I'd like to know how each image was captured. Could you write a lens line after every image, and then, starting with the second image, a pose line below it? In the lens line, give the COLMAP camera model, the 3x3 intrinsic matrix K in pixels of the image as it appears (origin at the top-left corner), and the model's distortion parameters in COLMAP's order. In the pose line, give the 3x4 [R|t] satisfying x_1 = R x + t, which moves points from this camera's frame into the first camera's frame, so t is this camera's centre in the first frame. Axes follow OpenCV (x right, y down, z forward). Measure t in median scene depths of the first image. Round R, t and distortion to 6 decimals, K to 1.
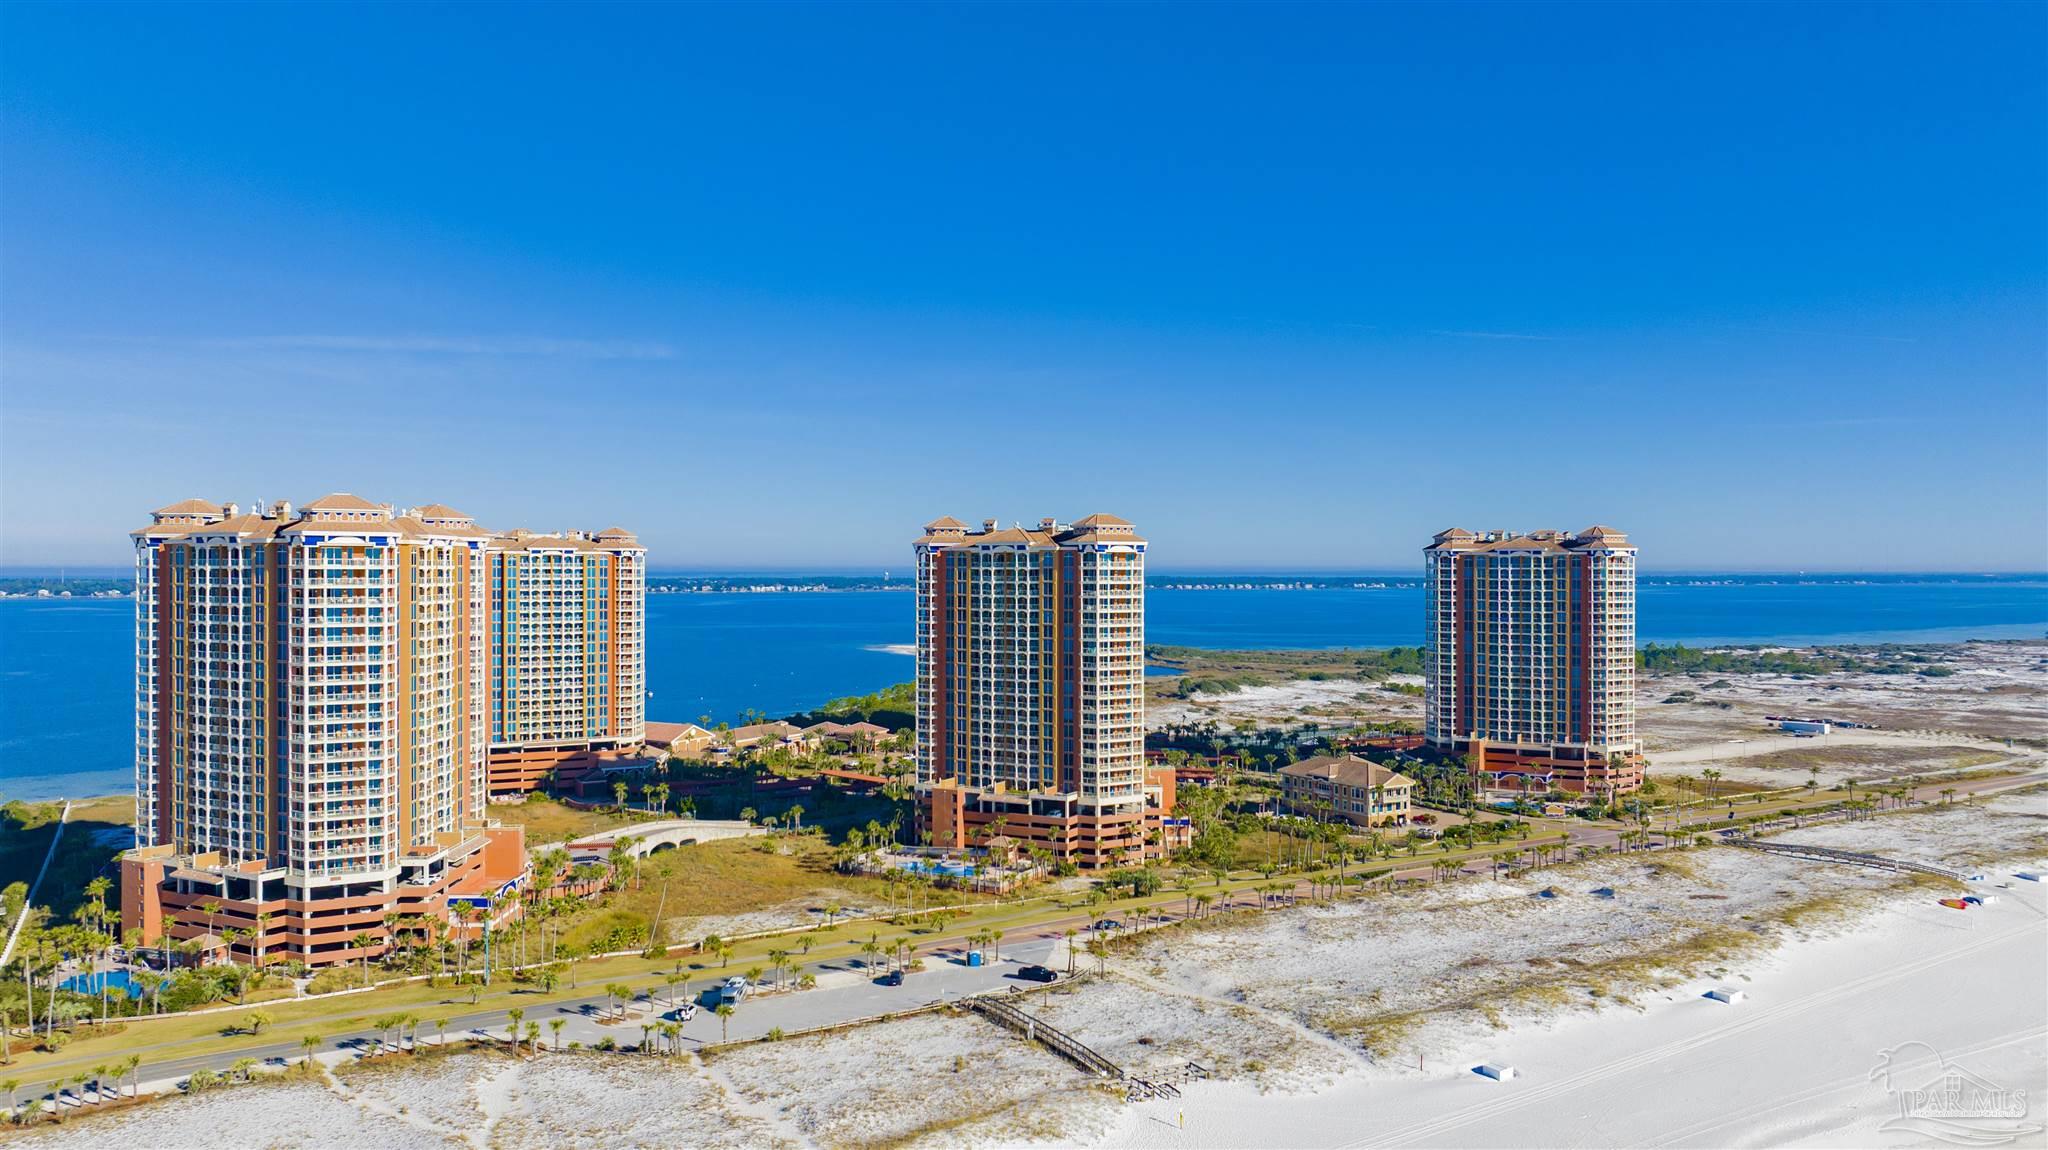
lens RADIAL K [[1459.0, 0, 1031.5], [0, 1459.0, 564.7], [0, 0, 1]] dist [-0.033456, 0.024101]
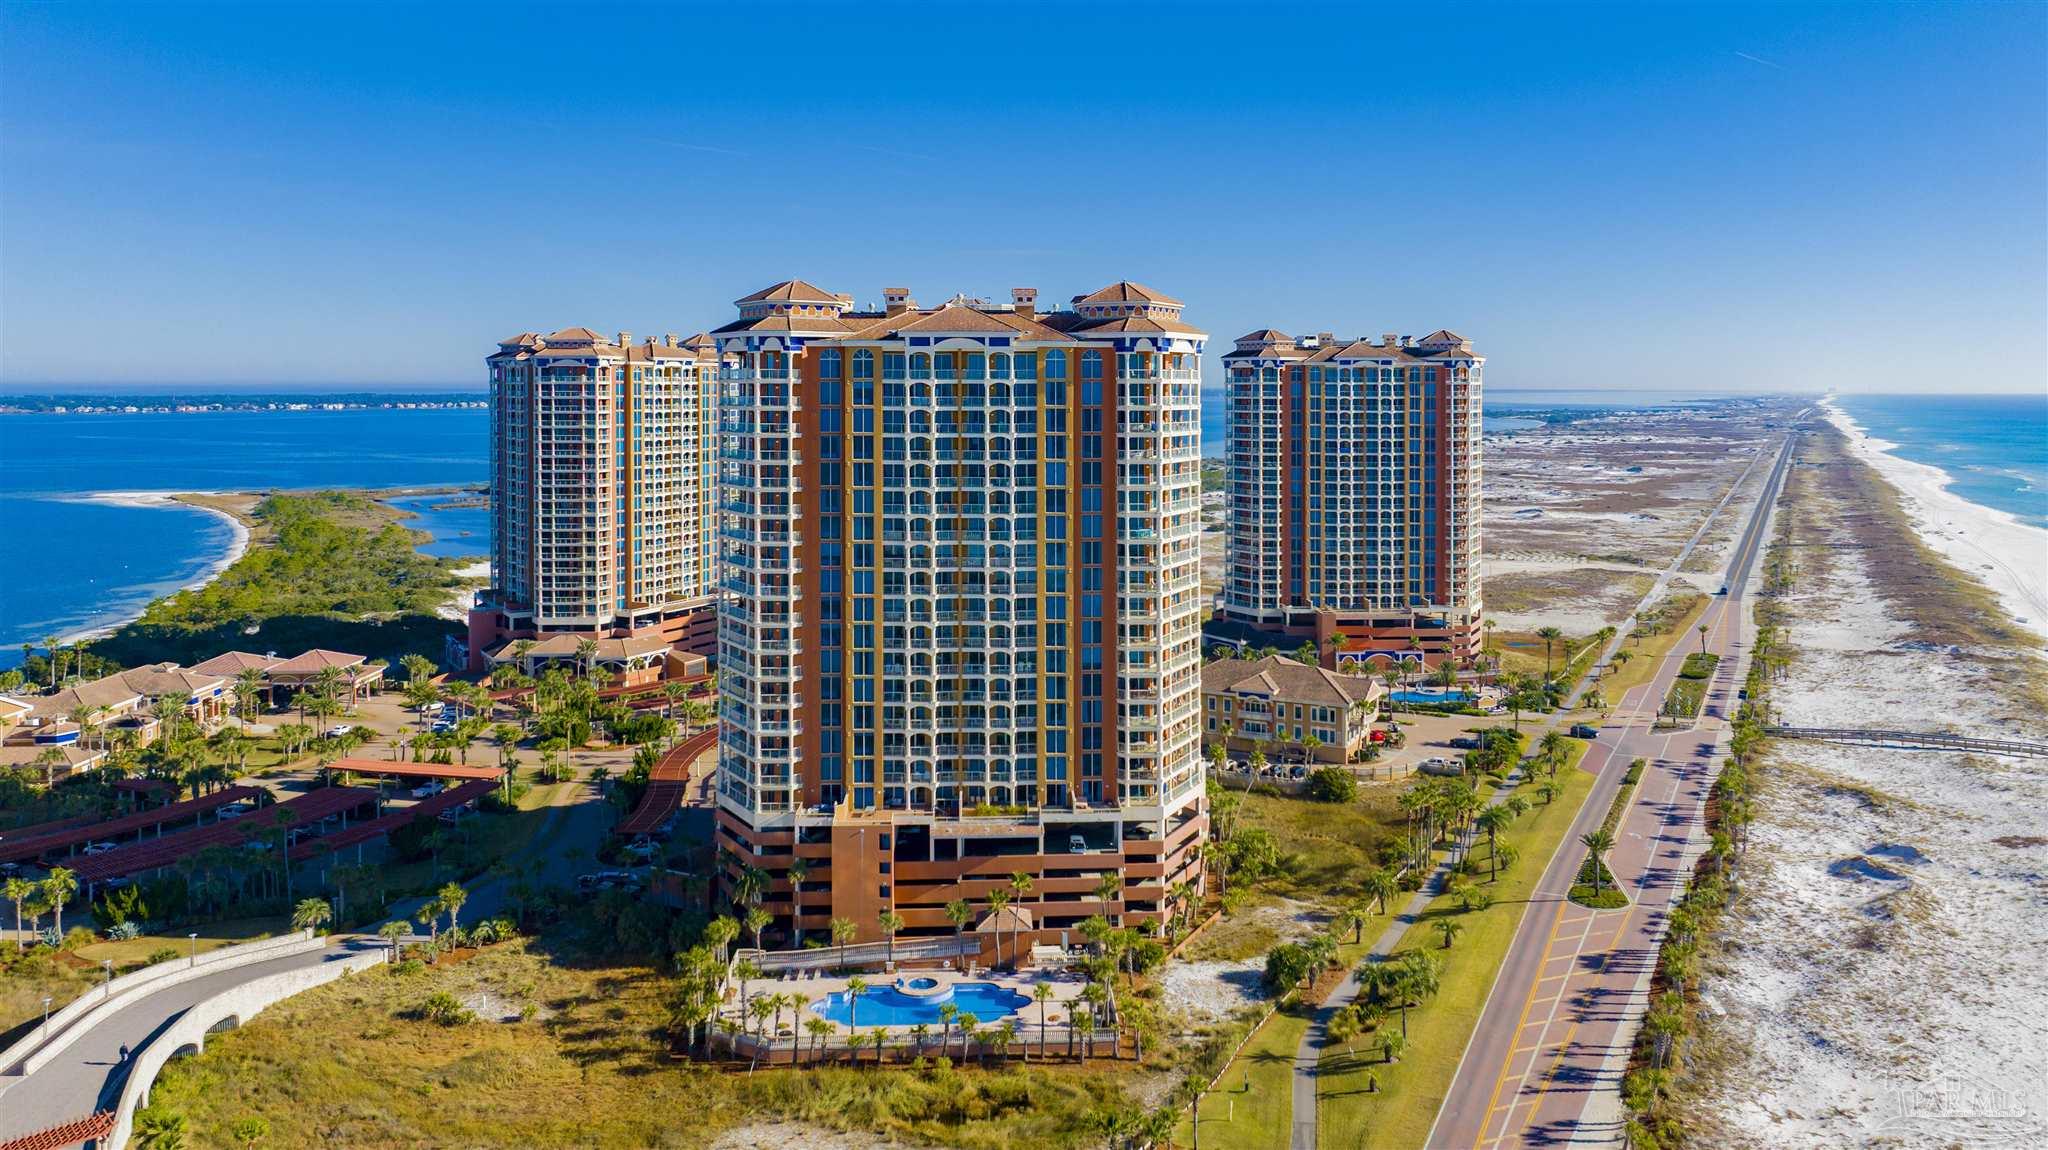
lens RADIAL K [[1459.0, 0, 1087.4], [0, 1459.0, 418.1], [0, 0, 1]] dist [-0.033456, 0.024101]
pose [[0.845218, -0.011191, 0.534304, -0.260240], [-0.002329, 0.999694, 0.024623, 0.002742], [-0.534416, -0.022056, 0.844934, 0.549108]]
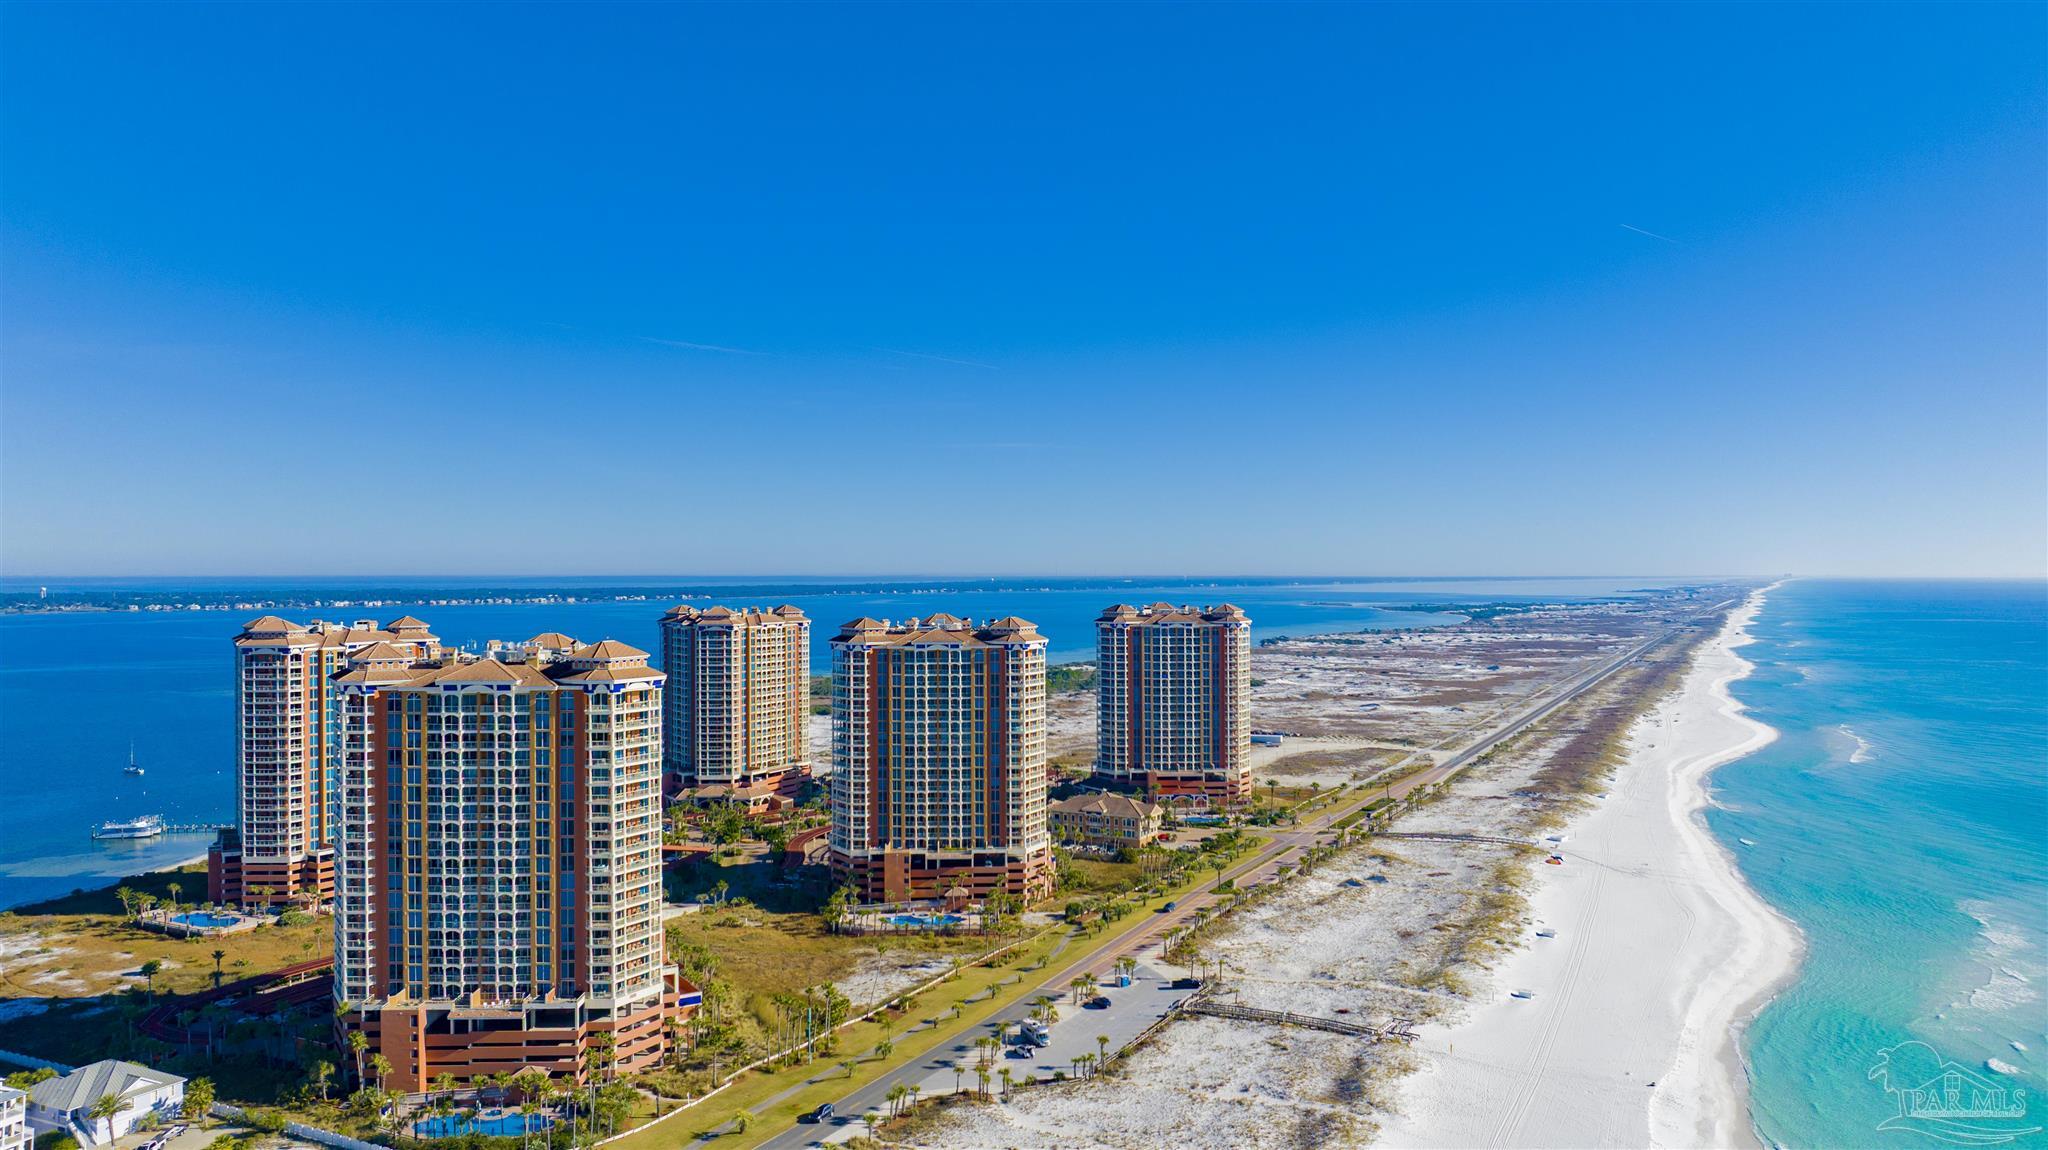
lens RADIAL K [[1459.0, 0, 1037.3], [0, 1459.0, 557.1], [0, 0, 1]] dist [-0.033456, 0.024101]
pose [[0.855325, 0.001748, 0.518089, -0.580823], [0.001888, 0.999977, -0.006491, -0.078911], [-0.518089, 0.006530, 0.855302, -0.072459]]
